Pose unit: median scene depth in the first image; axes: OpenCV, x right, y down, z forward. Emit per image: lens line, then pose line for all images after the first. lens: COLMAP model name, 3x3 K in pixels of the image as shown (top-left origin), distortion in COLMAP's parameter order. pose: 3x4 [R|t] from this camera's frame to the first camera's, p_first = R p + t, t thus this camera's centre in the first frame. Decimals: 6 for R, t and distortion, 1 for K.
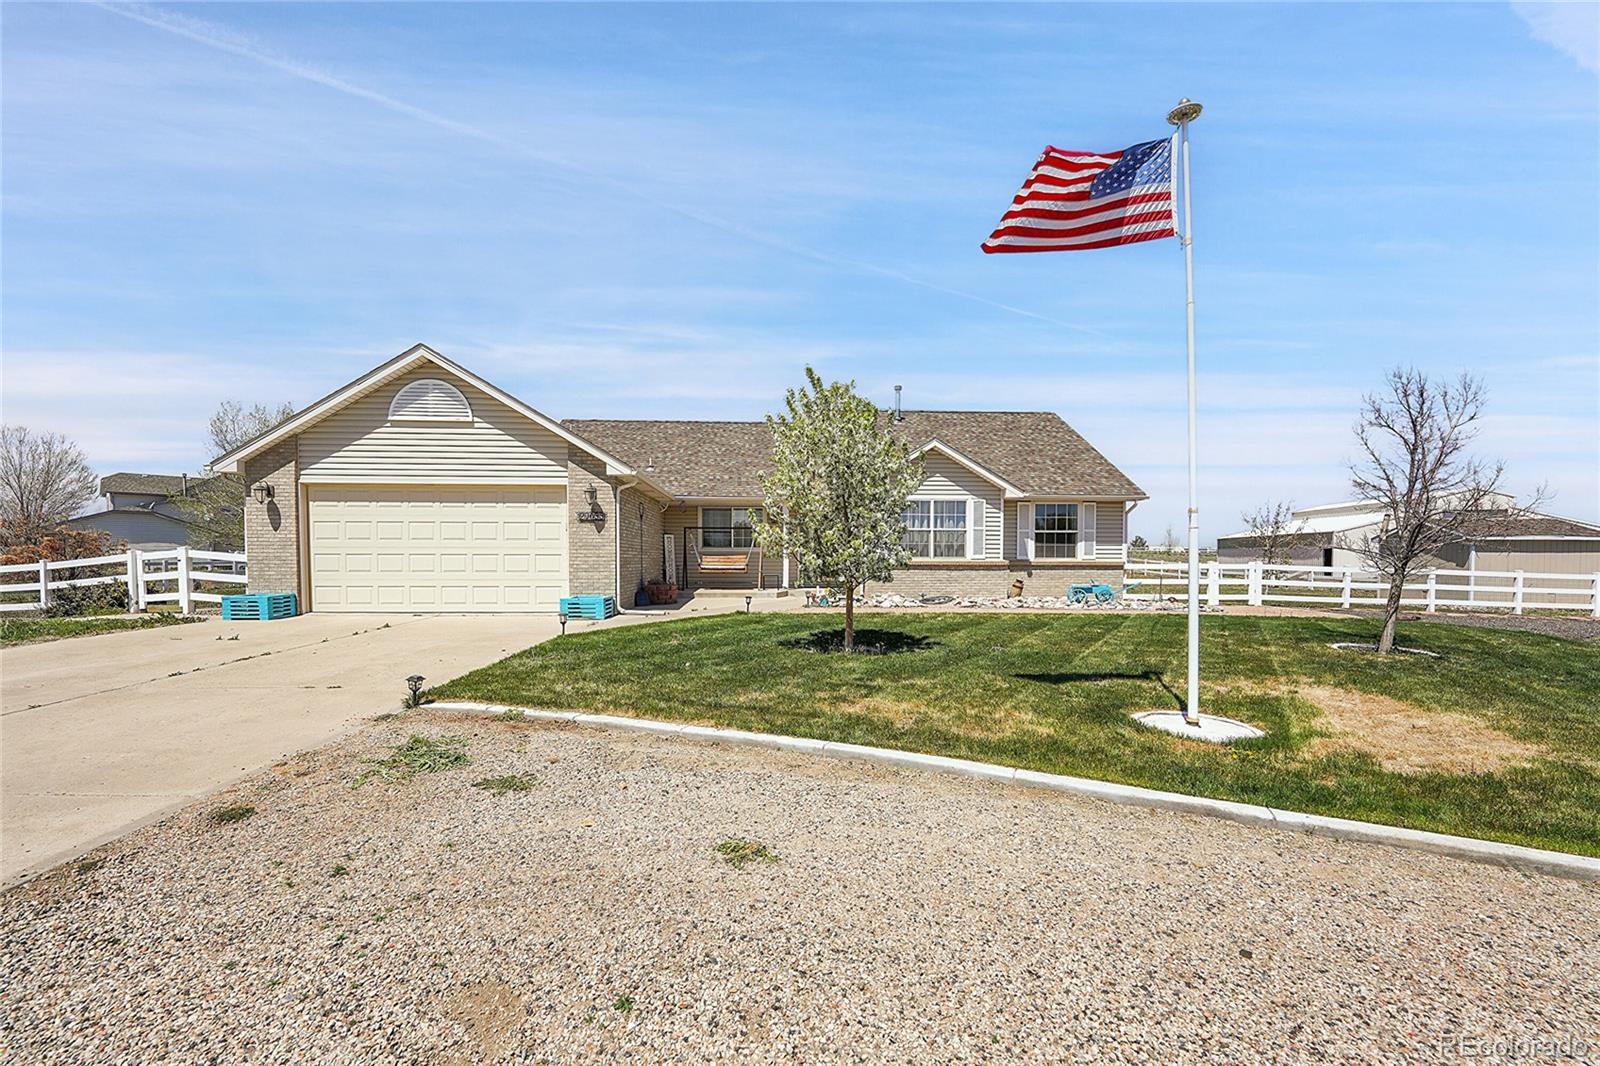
lens RADIAL K [[700.6, 0, 796.7], [0, 700.6, 563.1], [0, 0, 1]] dist [-0.013791, -0.000242]
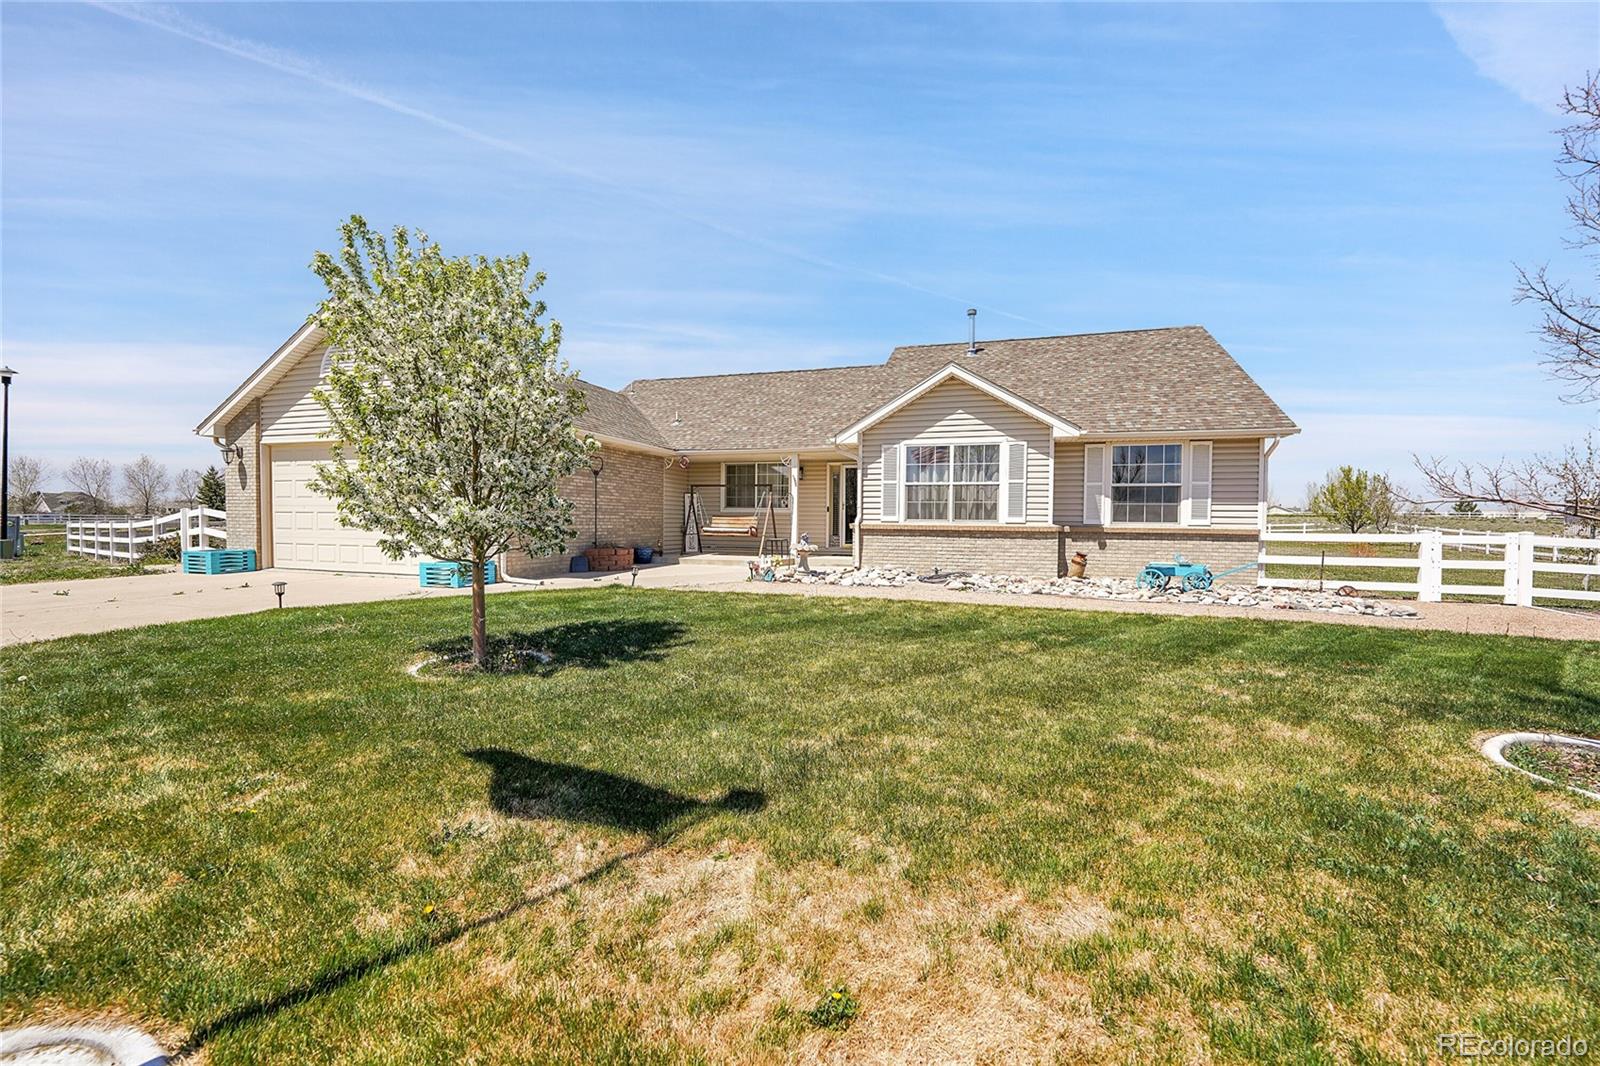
lens RADIAL K [[652.3, 0, 800.0], [0, 652.3, 533.0], [0, 0, 1]] dist [-0.014275, 0.000118]
pose [[0.934955, 0.014622, -0.354464, 0.286911], [-0.010748, 0.999859, 0.012897, -0.001830], [0.354603, -0.008248, 0.934981, 0.277697]]
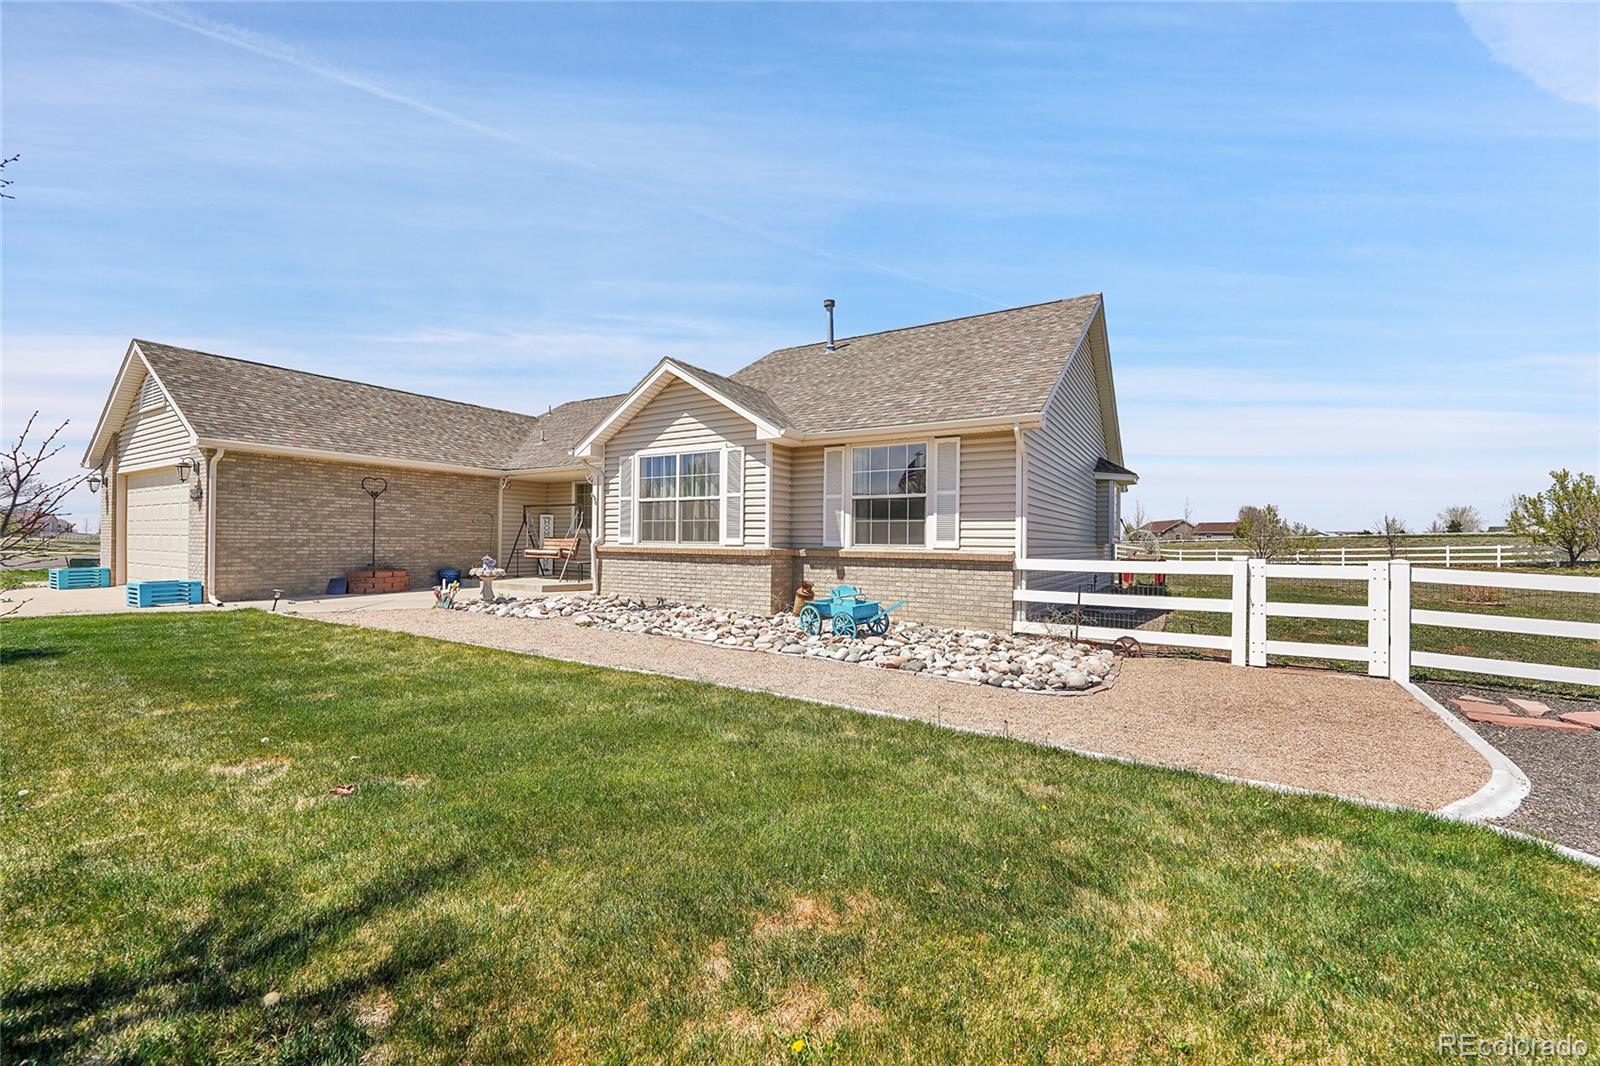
lens RADIAL K [[643.8, 0, 800.0], [0, 643.8, 533.0], [0, 0, 1]] dist [-0.013158, -0.000682]
pose [[0.825950, 0.000166, -0.563743, 0.614799], [-0.011857, 0.999784, -0.017078, -0.007690], [0.563618, 0.020790, 0.825774, 0.564463]]
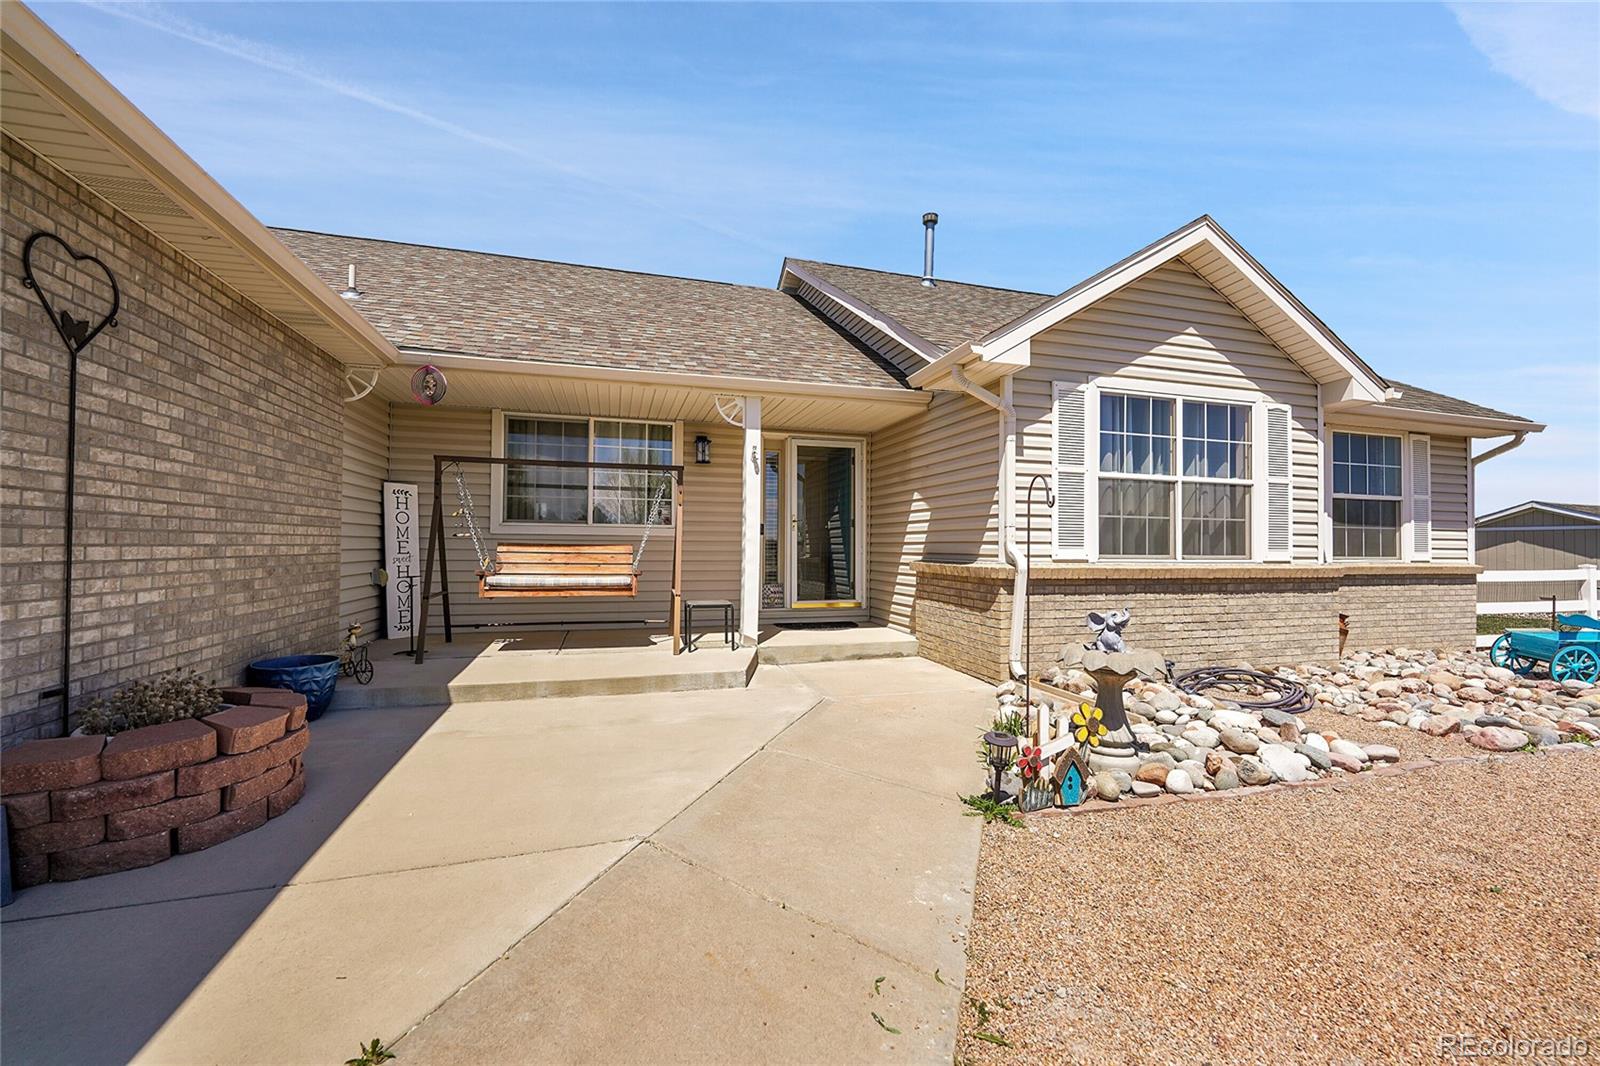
lens RADIAL K [[643.8, 0, 800.0], [0, 643.8, 533.0], [0, 0, 1]] dist [-0.013158, -0.000682]
pose [[0.971215, 0.012662, 0.237868, -0.072197], [-0.007143, 0.999685, -0.024050, -0.010989], [-0.238097, 0.021659, 0.971000, 0.718306]]
